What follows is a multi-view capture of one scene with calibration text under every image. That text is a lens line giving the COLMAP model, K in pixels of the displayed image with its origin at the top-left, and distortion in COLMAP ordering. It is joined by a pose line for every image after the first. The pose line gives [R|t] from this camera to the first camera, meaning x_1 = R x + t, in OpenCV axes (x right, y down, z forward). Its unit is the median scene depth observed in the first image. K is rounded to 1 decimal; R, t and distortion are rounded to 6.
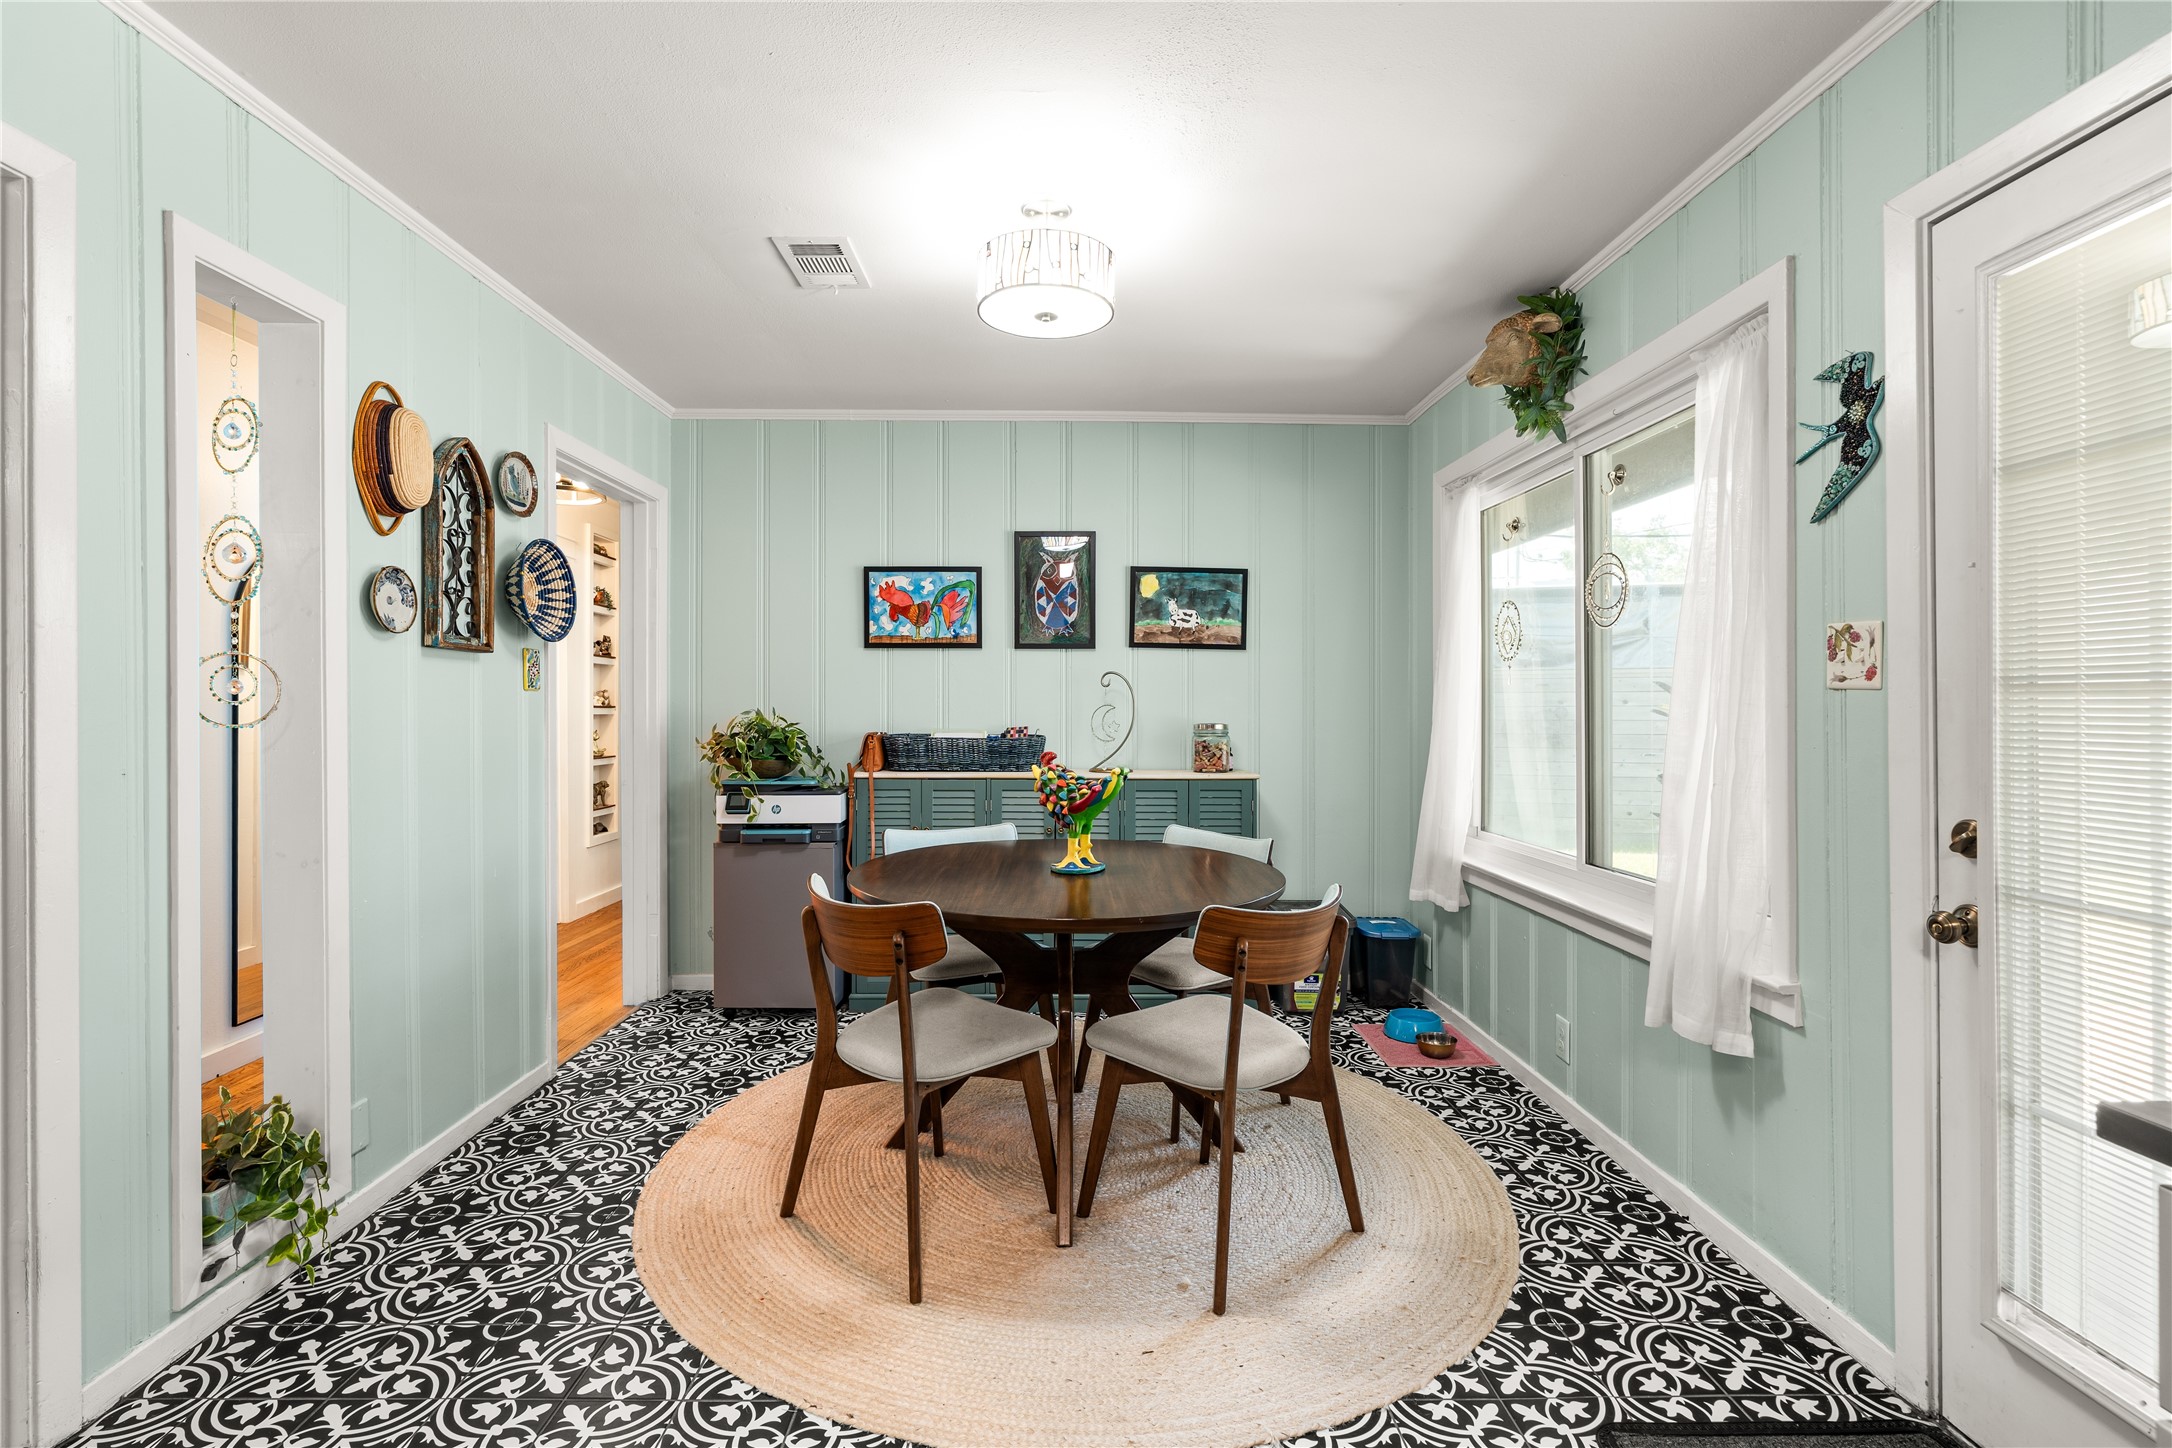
lens RADIAL K [[981.8, 0, 1084.4], [0, 981.8, 711.6], [0, 0, 1]] dist [-0.010589, 0.004259]
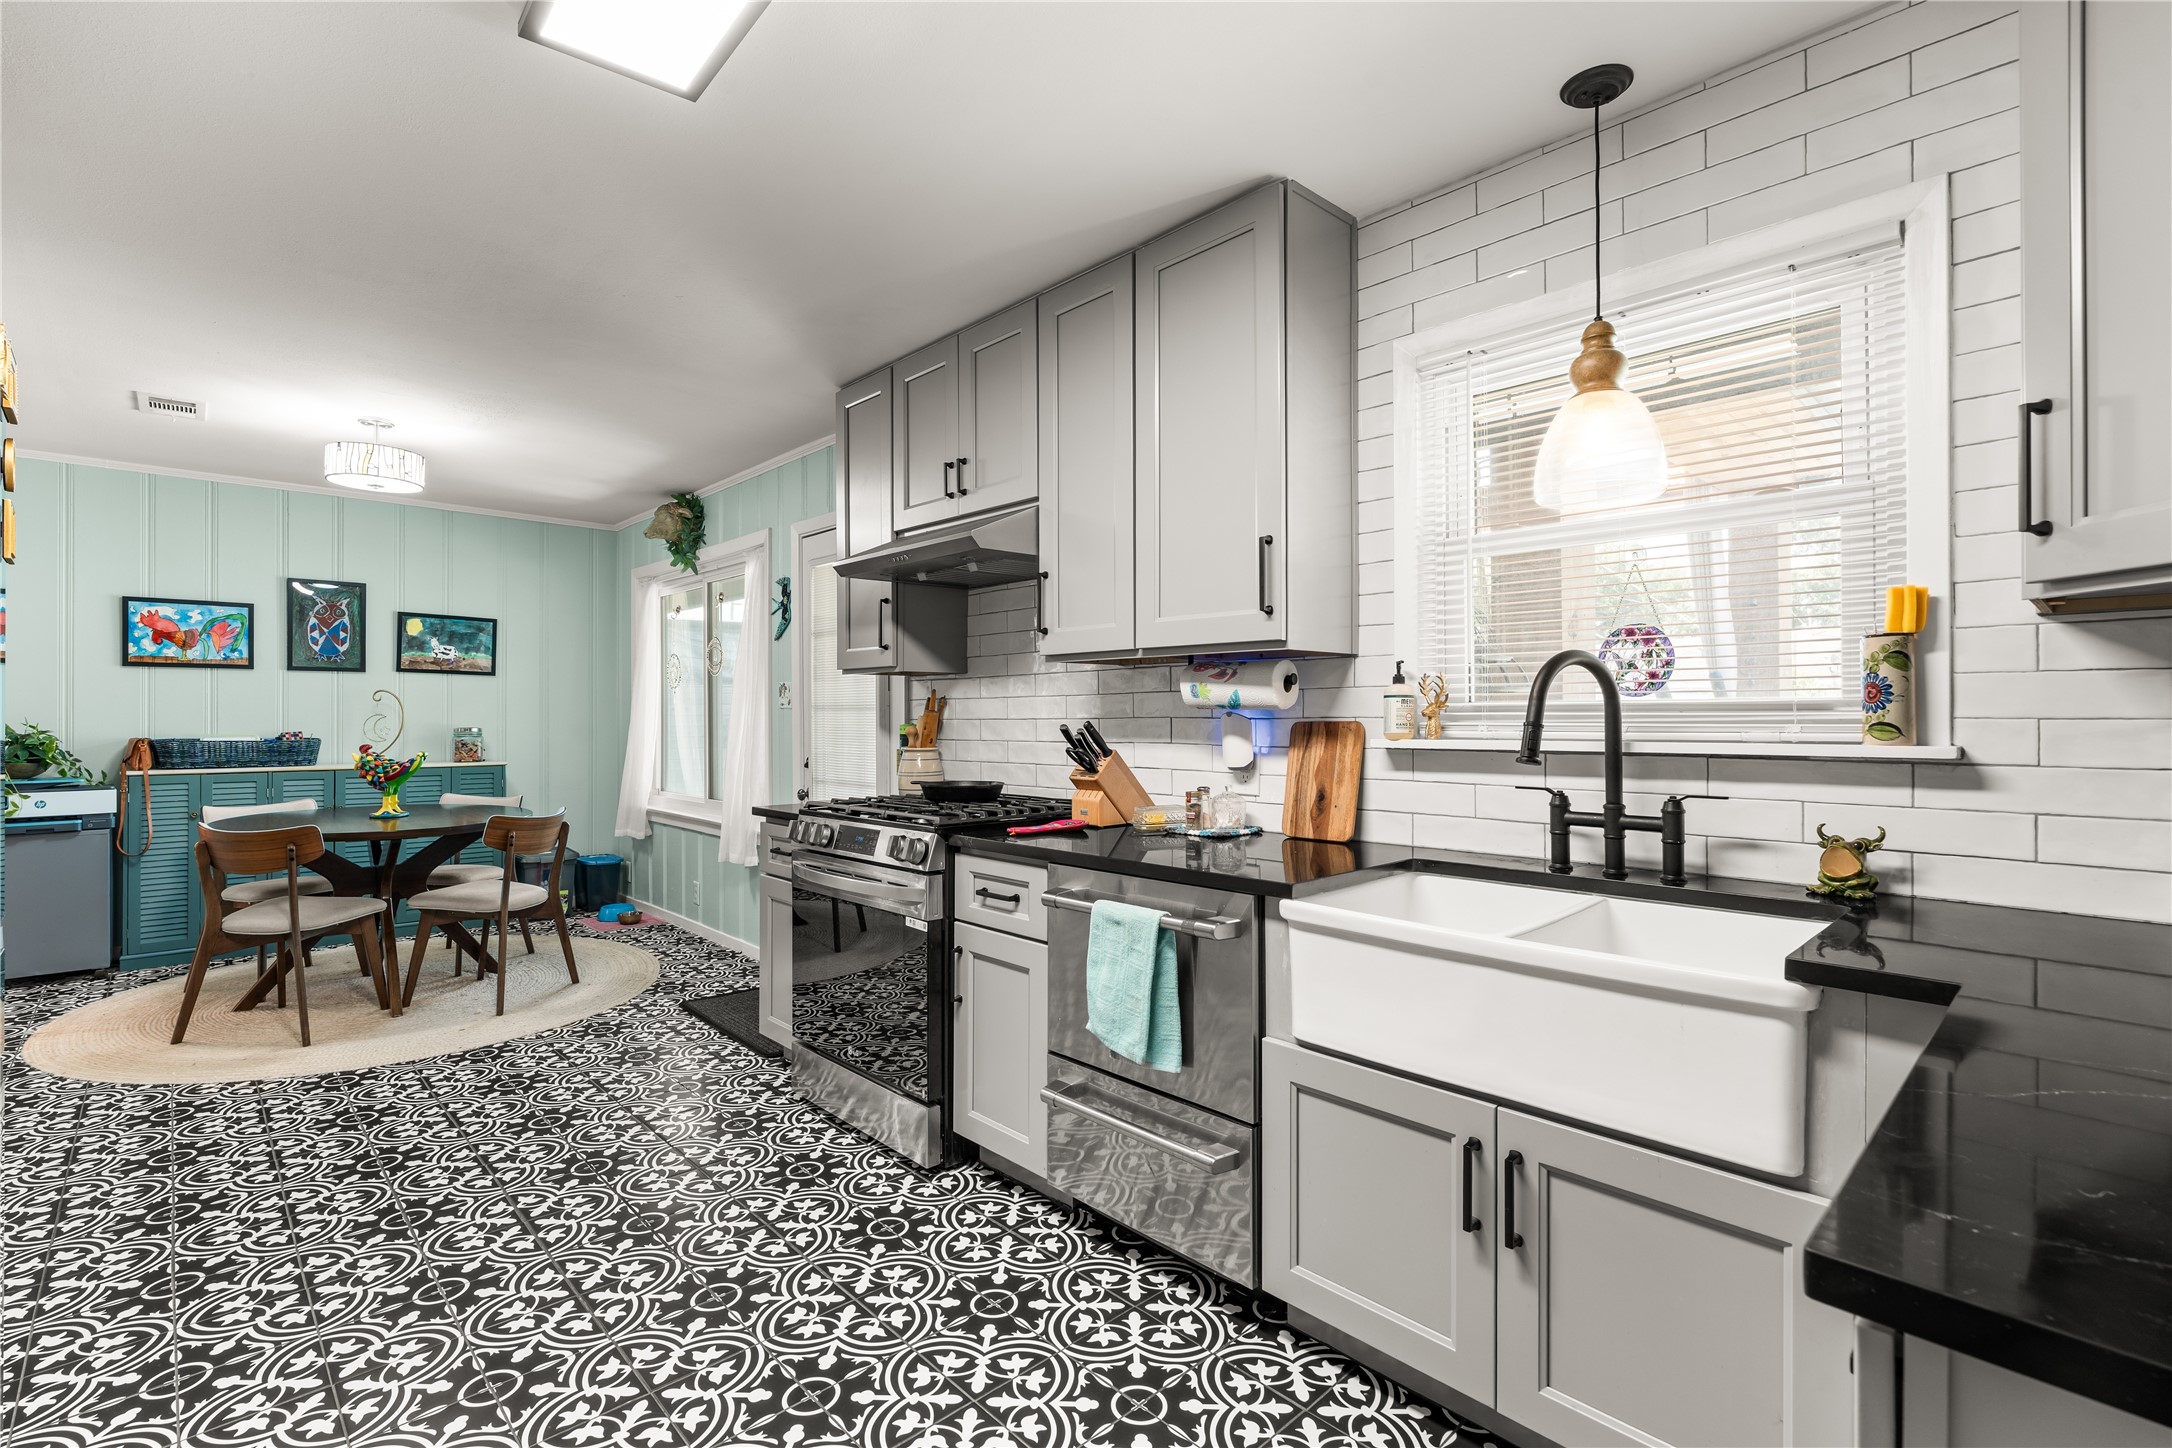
lens RADIAL K [[981.8, 0, 1084.4], [0, 981.8, 711.6], [0, 0, 1]] dist [-0.010589, 0.004259]
pose [[0.742078, 0.001294, 0.670312, -0.158238], [0.004422, 0.999967, -0.006827, 0.002498], [-0.670299, 0.008030, 0.742048, -0.648078]]
